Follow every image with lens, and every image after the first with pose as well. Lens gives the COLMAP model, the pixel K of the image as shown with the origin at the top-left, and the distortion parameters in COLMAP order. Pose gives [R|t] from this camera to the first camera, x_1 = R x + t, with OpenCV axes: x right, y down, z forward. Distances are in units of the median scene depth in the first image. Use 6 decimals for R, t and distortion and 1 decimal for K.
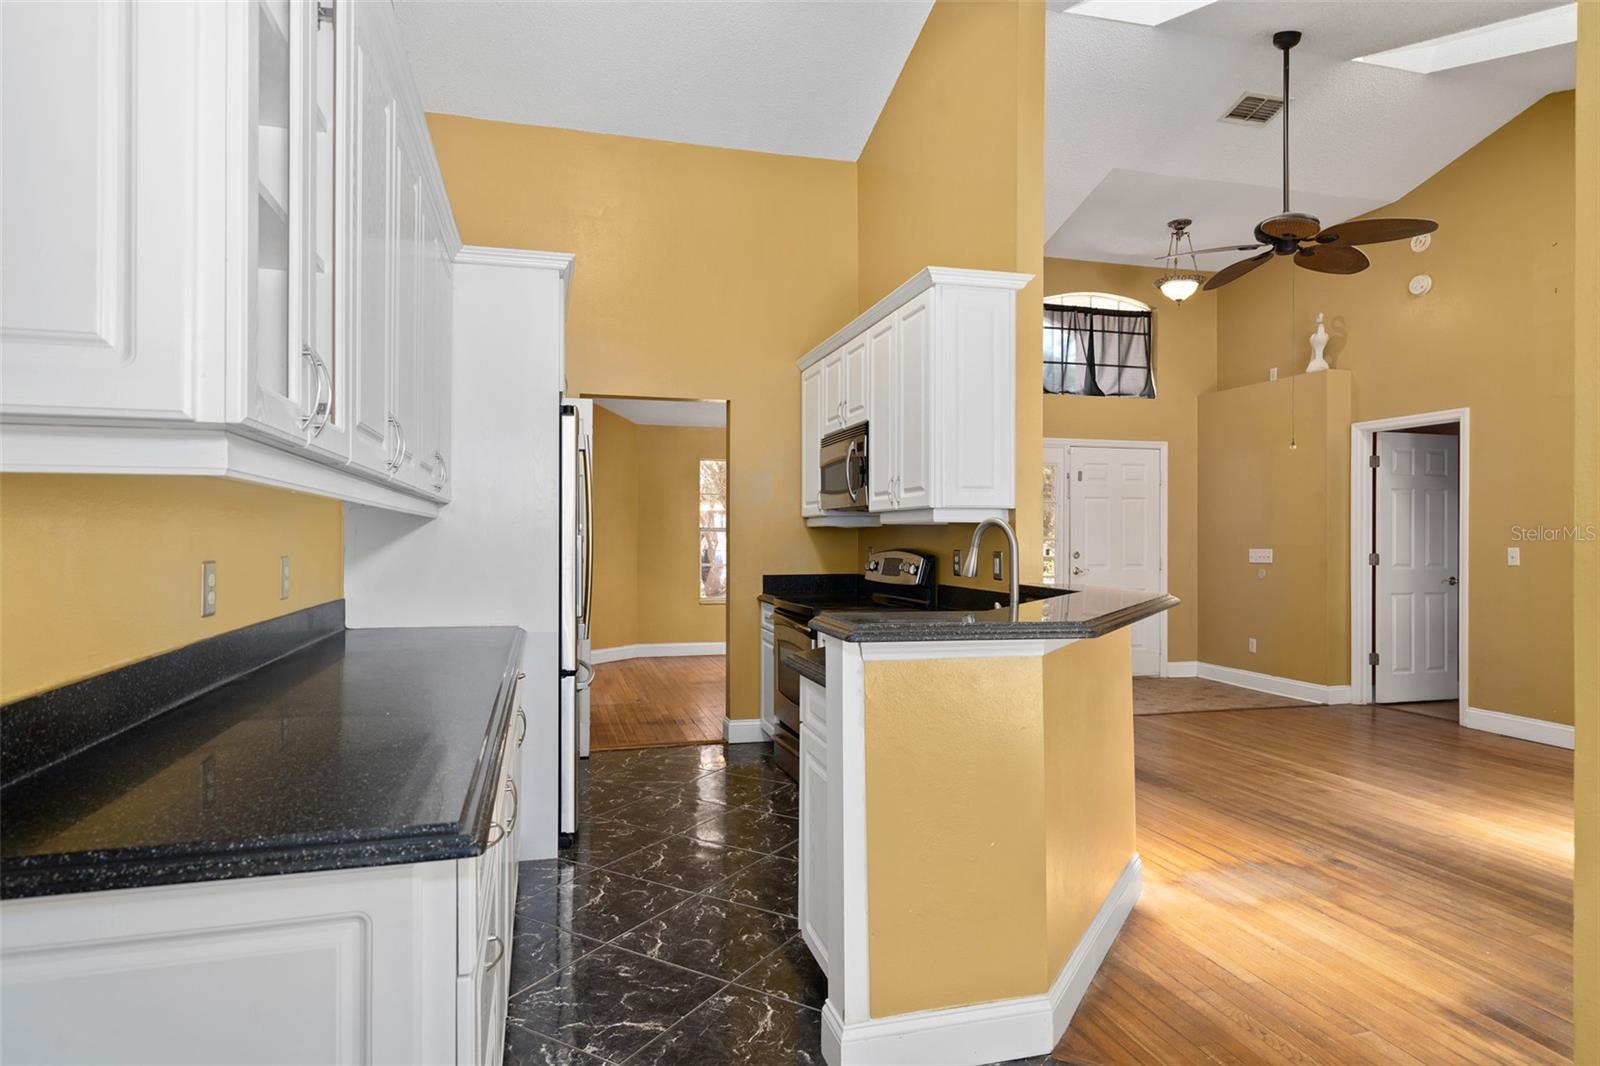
lens RADIAL K [[912.2, 0, 796.8], [0, 912.2, 532.6], [0, 0, 1]] dist [0.009066, 0.002997]
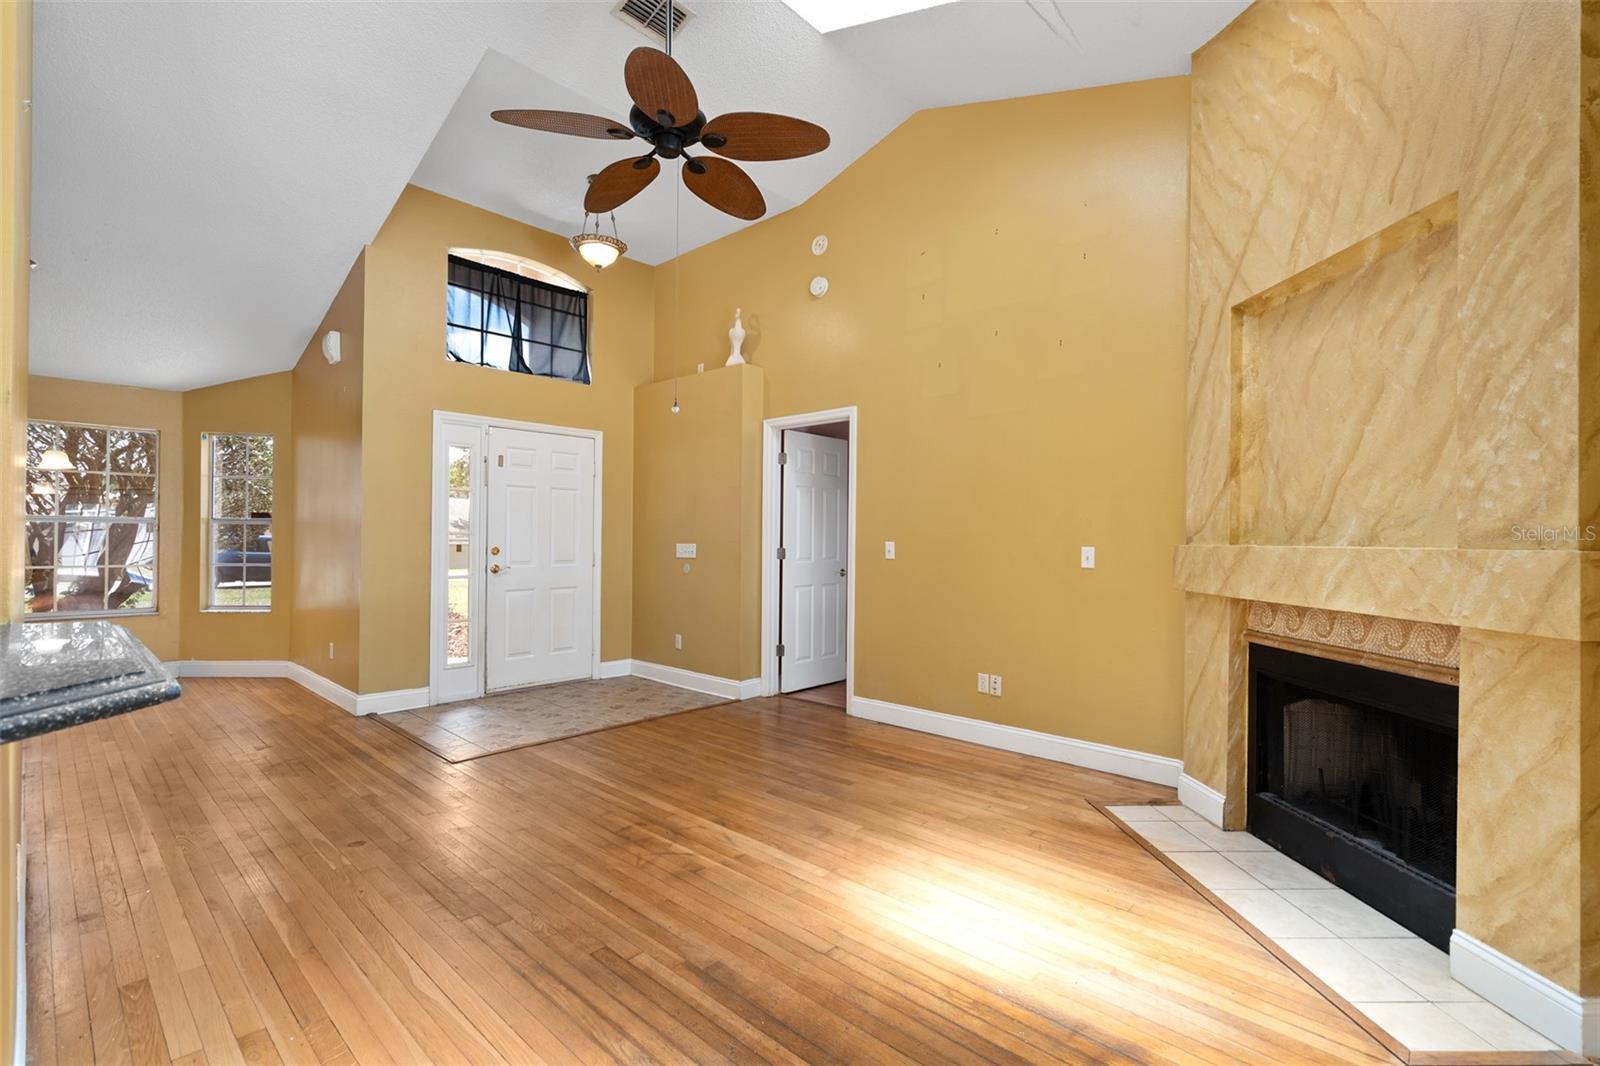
lens RADIAL K [[714.2, 0, 792.1], [0, 714.2, 531.0], [0, 0, 1]] dist [-0.001963, 0.001192]
pose [[0.853184, 0.009993, 0.521514, 0.272541], [-0.008079, 0.999950, -0.005945, 0.010566], [-0.521547, 0.000859, 0.853222, 0.379691]]
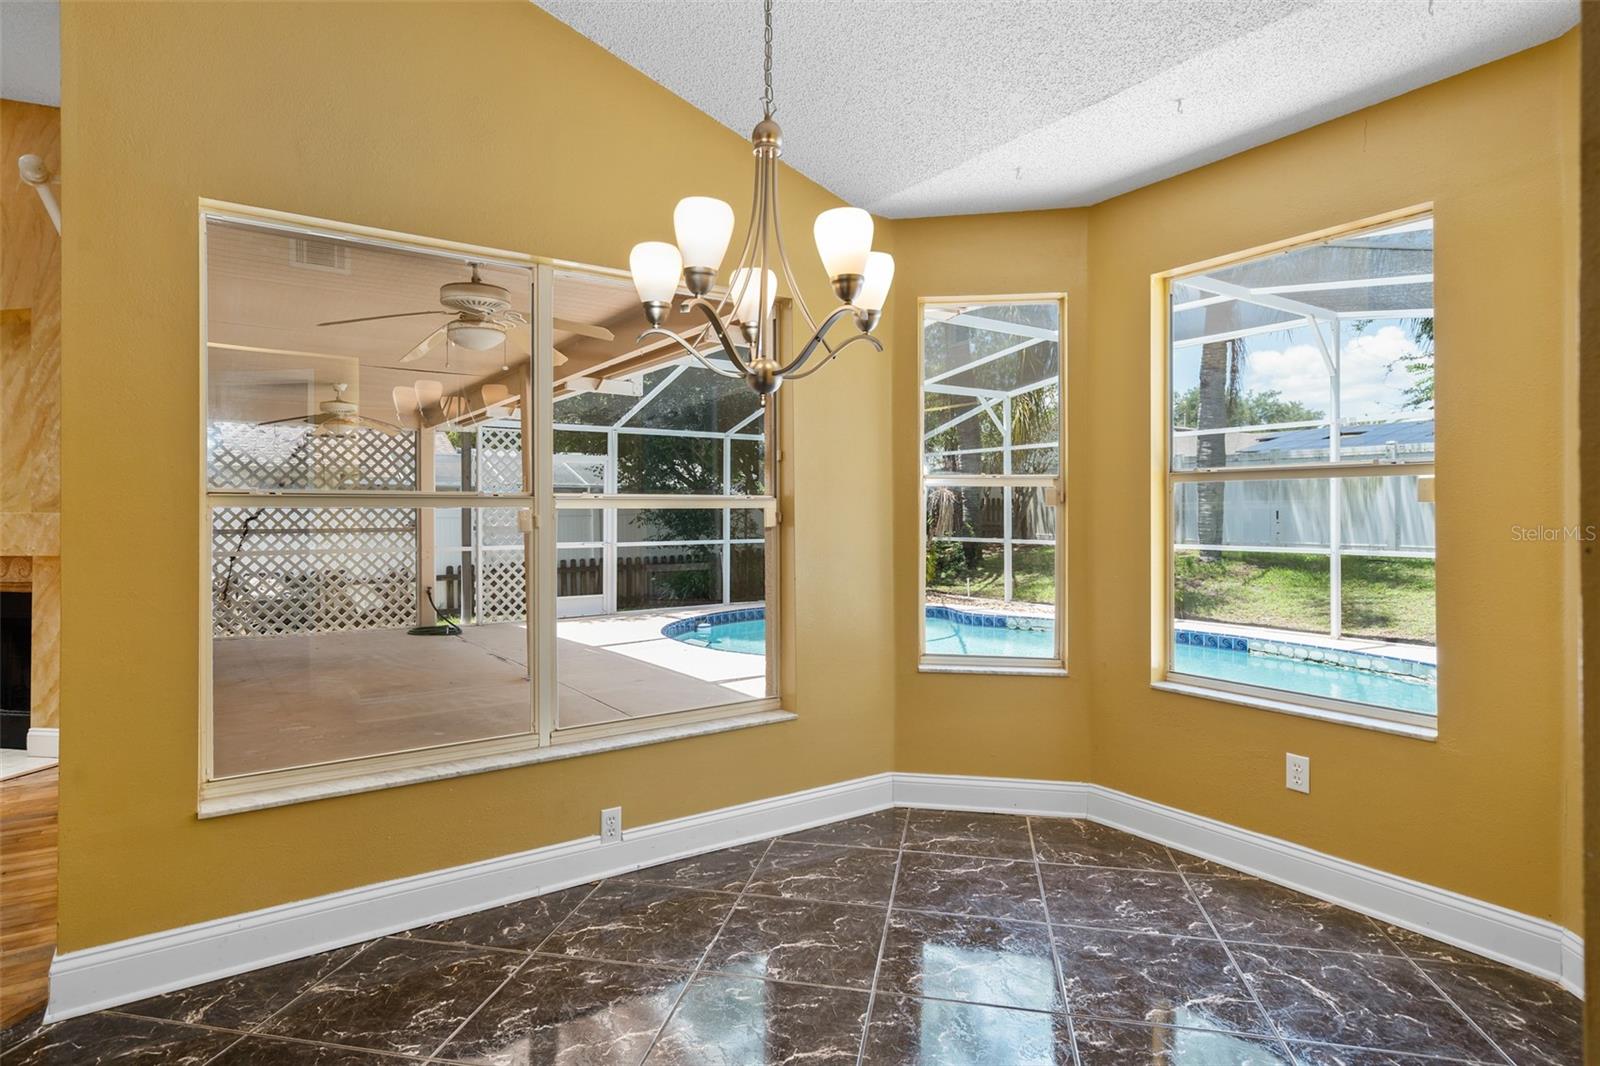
lens RADIAL K [[867.7, 0, 817.5], [0, 867.7, 514.0], [0, 0, 1]] dist [0.002701, 0.000436]
pose [[-0.336962, -0.001025, 0.941518, -0.212033], [-0.001280, 0.999999, 0.000631, 0.014401], [-0.941517, -0.000992, -0.336963, 0.116574]]
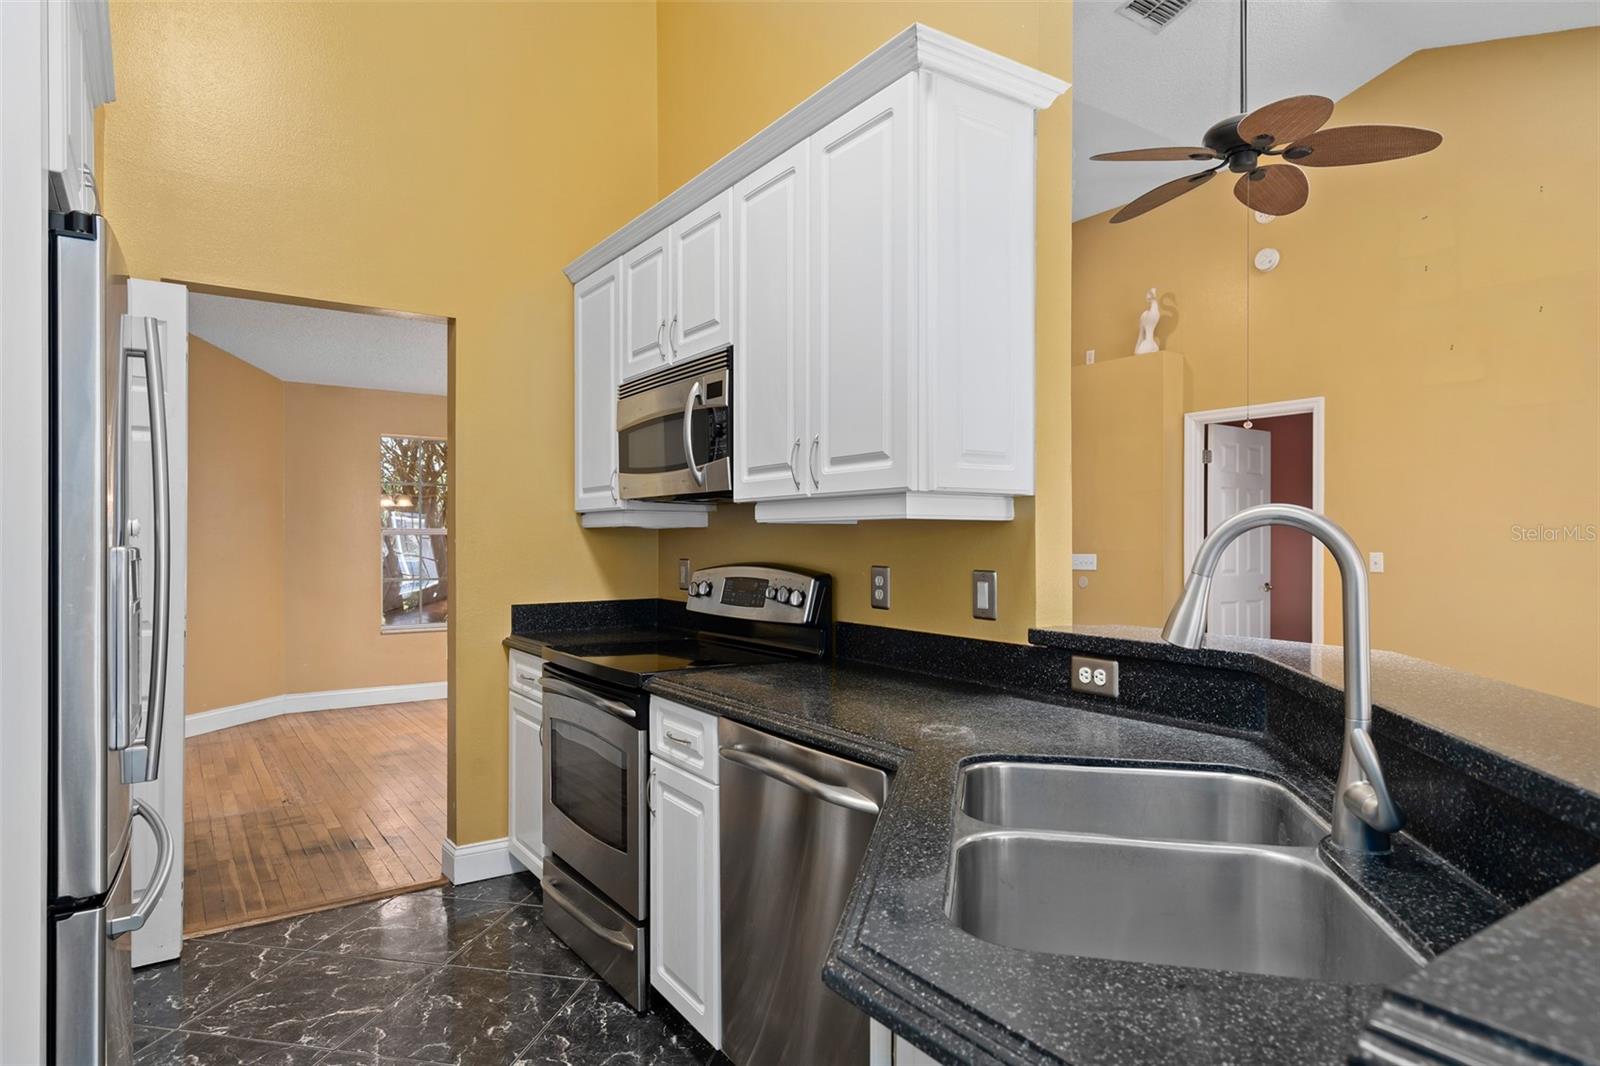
lens RADIAL K [[912.2, 0, 790.9], [0, 912.2, 537.7], [0, 0, 1]] dist [0.009066, 0.002997]
pose [[0.945095, -0.001358, 0.326794, -0.060450], [0.000236, 0.999994, 0.003475, -0.001459], [-0.326796, -0.003207, 0.945089, 0.348361]]
